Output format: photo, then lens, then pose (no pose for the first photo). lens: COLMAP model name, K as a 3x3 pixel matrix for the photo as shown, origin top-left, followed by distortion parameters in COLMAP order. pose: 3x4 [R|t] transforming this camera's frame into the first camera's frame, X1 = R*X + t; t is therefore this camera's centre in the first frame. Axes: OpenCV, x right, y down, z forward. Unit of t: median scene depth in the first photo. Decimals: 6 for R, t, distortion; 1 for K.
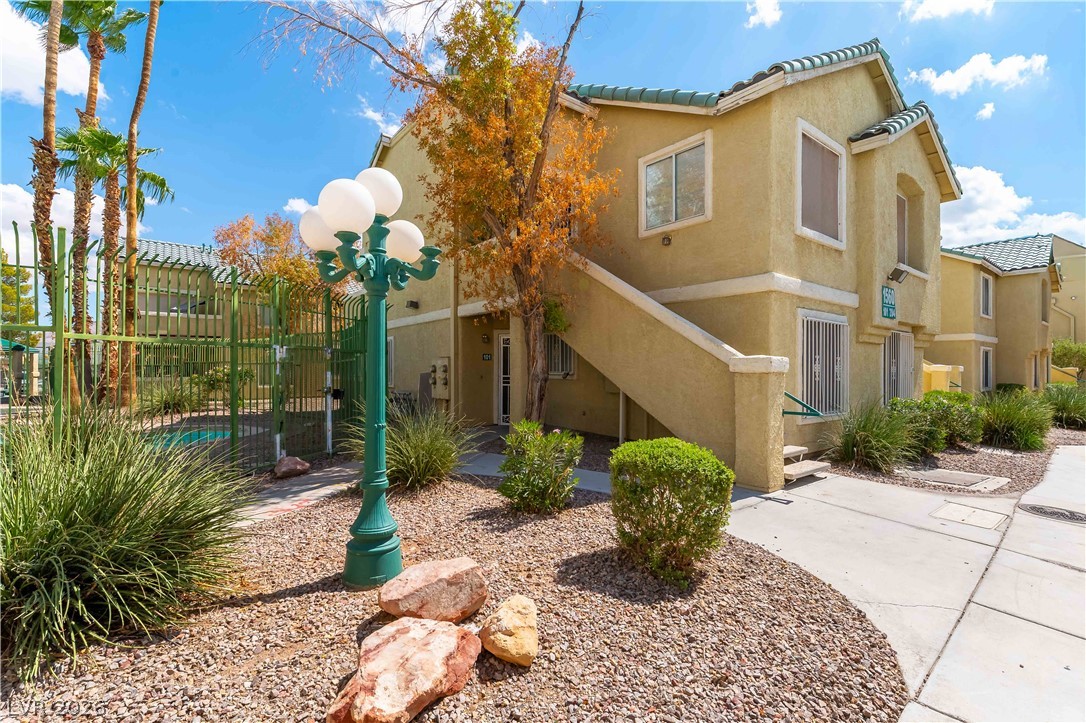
lens RADIAL K [[468.2, 0, 543.0], [0, 468.2, 361.5], [0, 0, 1]] dist [0.001178, -0.000081]
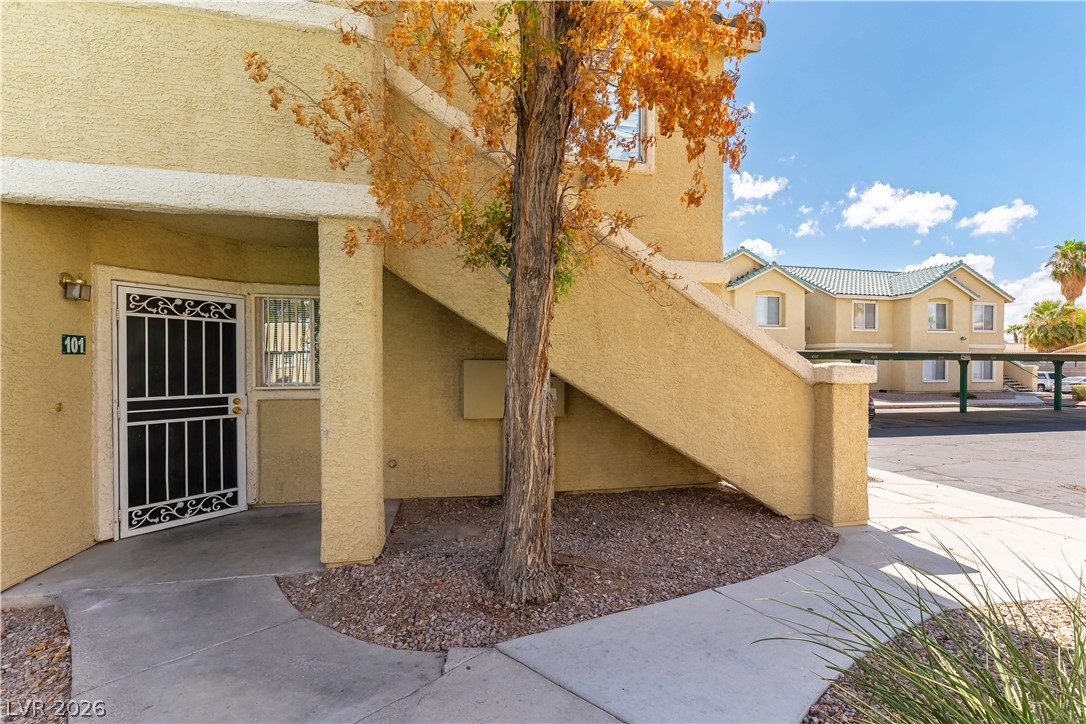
lens RADIAL K [[468.2, 0, 543.0], [0, 468.2, 362.0], [0, 0, 1]] dist [0.001178, -0.000081]
pose [[0.444605, -0.002590, 0.895723, -0.423389], [-0.018355, 0.999760, 0.012001, -0.011694], [-0.895539, -0.021777, 0.444451, 0.893637]]
